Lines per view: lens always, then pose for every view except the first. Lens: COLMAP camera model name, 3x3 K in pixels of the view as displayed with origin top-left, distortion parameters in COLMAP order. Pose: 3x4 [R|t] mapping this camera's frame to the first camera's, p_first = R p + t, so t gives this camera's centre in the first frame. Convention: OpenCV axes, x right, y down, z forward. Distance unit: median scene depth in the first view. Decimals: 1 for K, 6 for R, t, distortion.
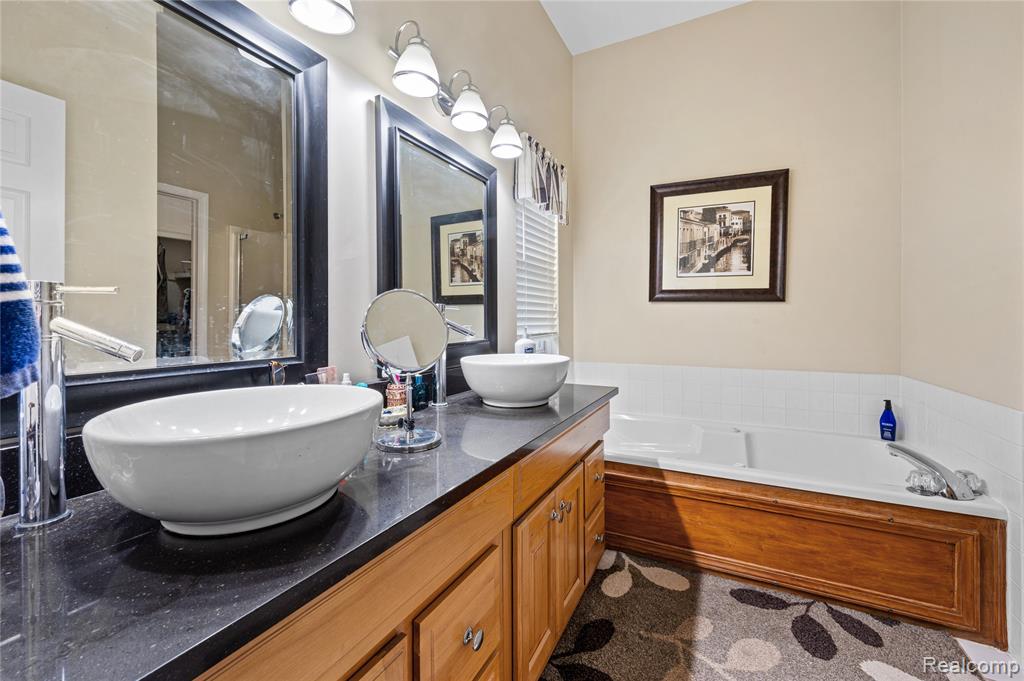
lens RADIAL K [[420.5, 0, 513.0], [0, 420.5, 324.1], [0, 0, 1]] dist [0.000284, 0.000327]
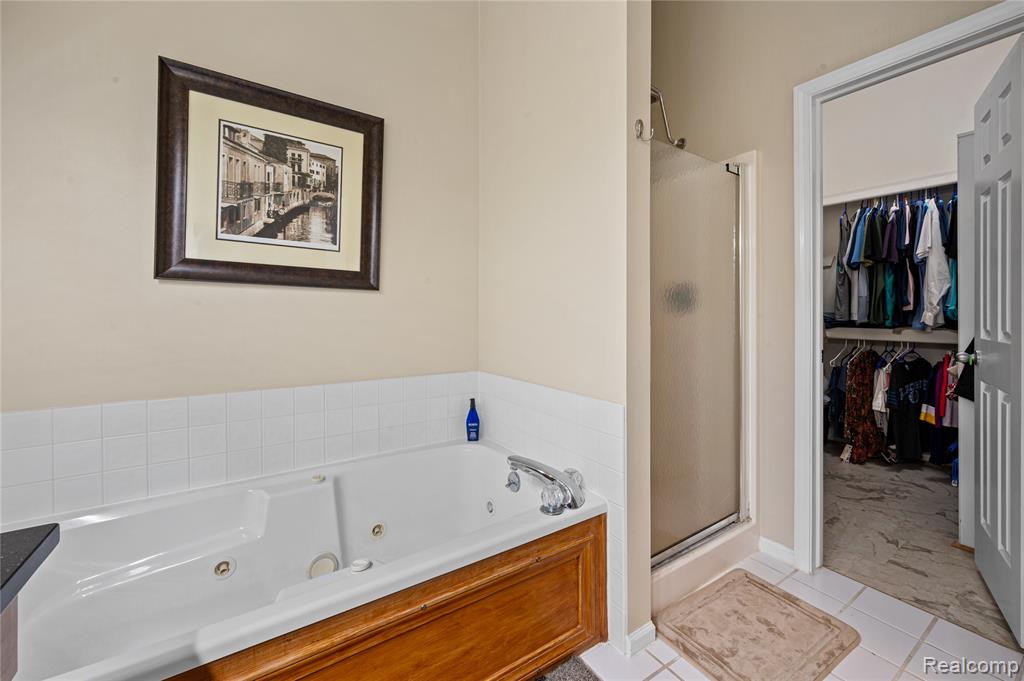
lens RADIAL K [[408.3, 0, 511.1], [0, 408.3, 313.7], [0, 0, 1]] dist [-0.000881, -0.000106]
pose [[0.491265, 0.002162, 0.871008, 0.127182], [0.003340, 0.999985, -0.004366, -0.007517], [-0.871004, 0.005054, 0.491250, 0.466533]]
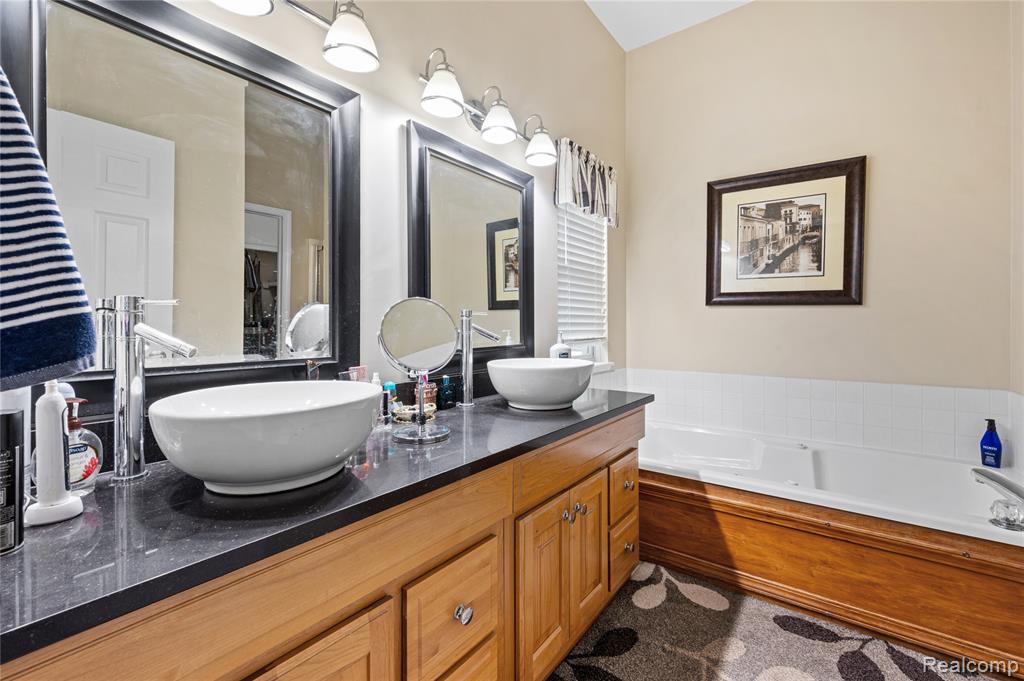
lens RADIAL K [[436.2, 0, 515.8], [0, 436.2, 327.0], [0, 0, 1]] dist [0.000963, 0.000152]
pose [[0.984357, 0.002343, -0.176172, 0.097345], [-0.003081, 0.999988, -0.003913, -0.000678], [0.176160, 0.004395, 0.984352, -0.042600]]
